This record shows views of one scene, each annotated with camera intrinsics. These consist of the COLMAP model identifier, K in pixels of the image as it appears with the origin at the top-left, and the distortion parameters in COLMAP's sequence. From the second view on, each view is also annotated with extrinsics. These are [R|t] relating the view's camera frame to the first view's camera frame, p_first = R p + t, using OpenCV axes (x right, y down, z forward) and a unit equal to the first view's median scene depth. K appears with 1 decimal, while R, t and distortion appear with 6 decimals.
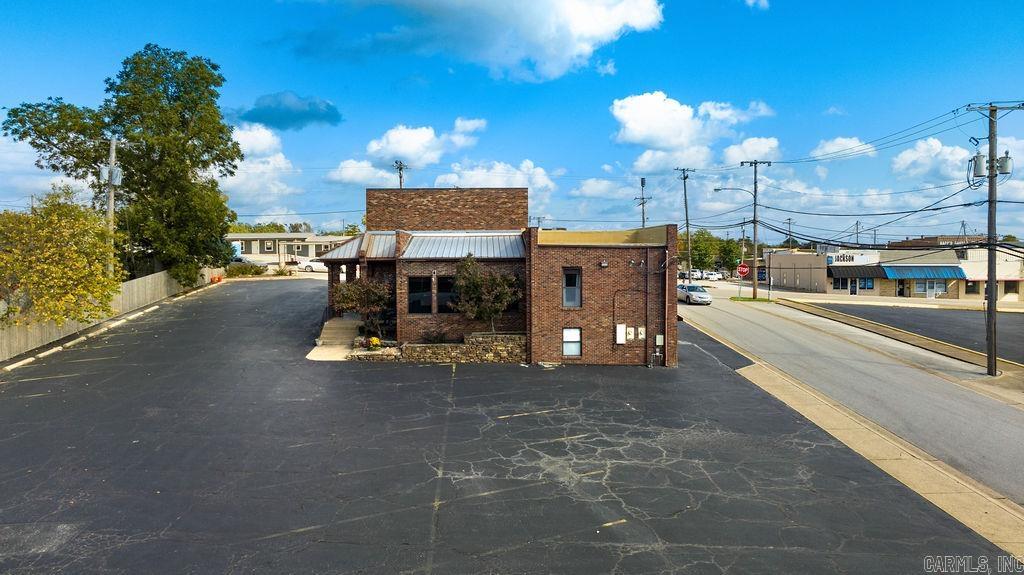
lens RADIAL K [[735.9, 0, 512.0], [0, 735.9, 287.5], [0, 0, 1]] dist [-0.015311, -0.001074]
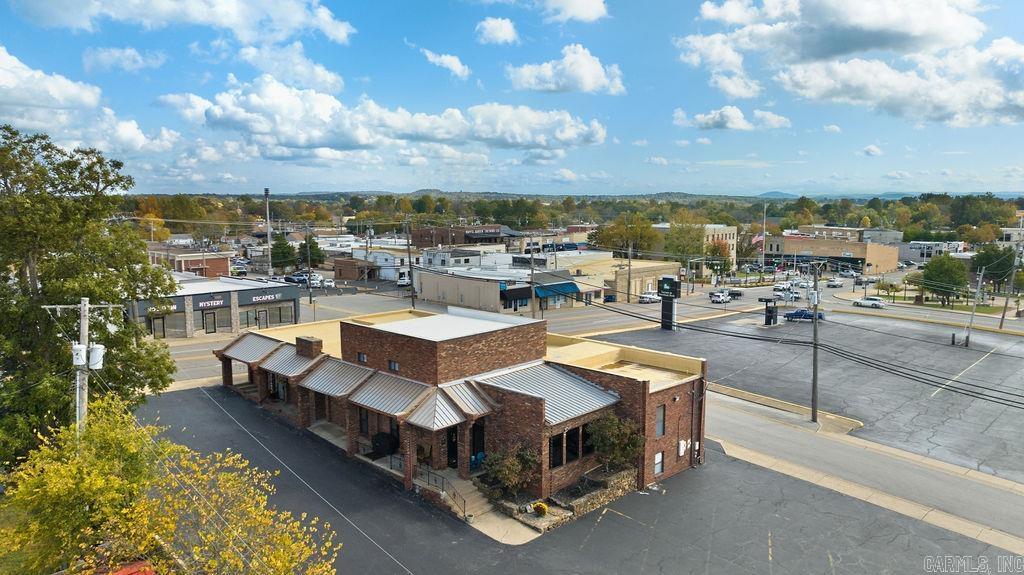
lens RADIAL K [[735.9, 0, 512.0], [0, 735.9, 287.5], [0, 0, 1]] dist [-0.015311, -0.001074]
pose [[0.723285, -0.082245, 0.685634, -0.937316], [0.029542, 0.995658, 0.088270, -0.343601], [-0.689917, -0.043589, 0.722575, 0.276890]]
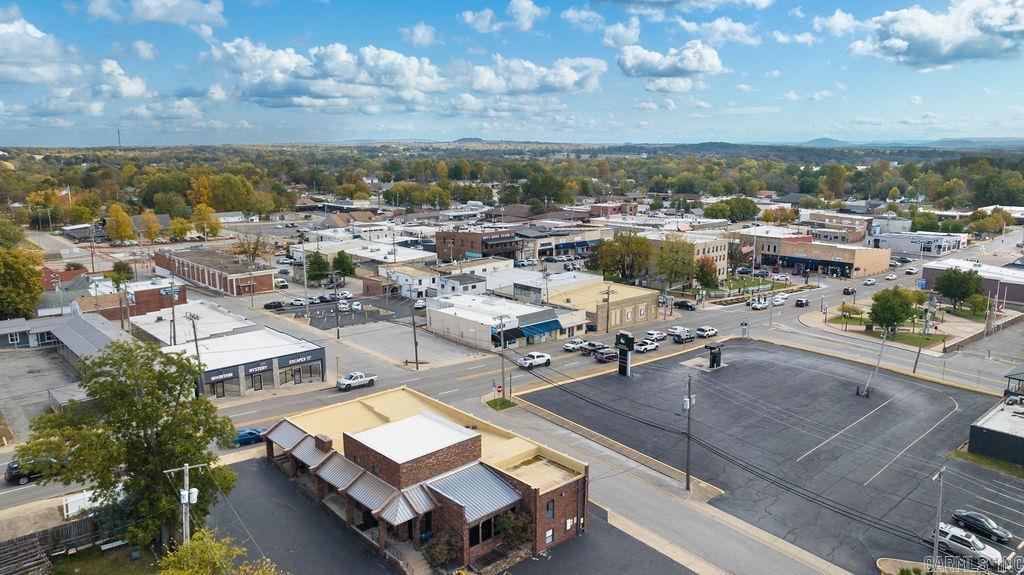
lens RADIAL K [[735.9, 0, 512.0], [0, 735.9, 287.5], [0, 0, 1]] dist [-0.015311, -0.001074]
pose [[0.762307, -0.127057, 0.634621, -1.116696], [0.029489, 0.986342, 0.162051, -0.872568], [-0.646543, -0.104819, 0.755642, -0.306458]]
